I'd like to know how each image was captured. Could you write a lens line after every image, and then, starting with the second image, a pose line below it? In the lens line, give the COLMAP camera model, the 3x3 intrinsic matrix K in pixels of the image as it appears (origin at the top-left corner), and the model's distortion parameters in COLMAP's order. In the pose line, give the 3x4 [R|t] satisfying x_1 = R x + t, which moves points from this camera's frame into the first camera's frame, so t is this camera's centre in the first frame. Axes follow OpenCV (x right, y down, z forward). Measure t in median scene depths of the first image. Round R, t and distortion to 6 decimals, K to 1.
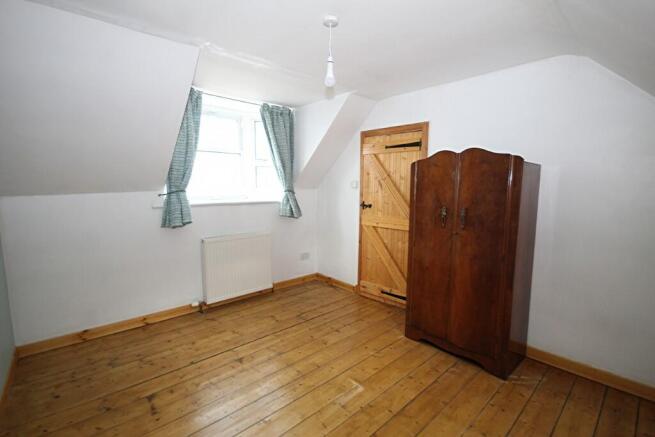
lens RADIAL K [[302.9, 0, 331.0], [0, 302.9, 219.5], [0, 0, 1]] dist [-0.018943, -0.000333]
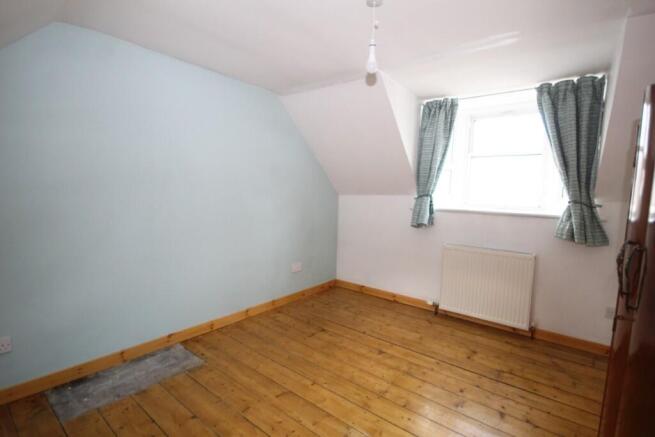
lens RADIAL K [[302.9, 0, 331.0], [0, 302.9, 219.5], [0, 0, 1]] dist [-0.018943, -0.000333]
pose [[0.157045, 0.089913, -0.983490, 0.526973], [-0.138476, 0.988014, 0.068214, -0.033223], [0.977835, 0.125477, 0.167613, 0.462661]]
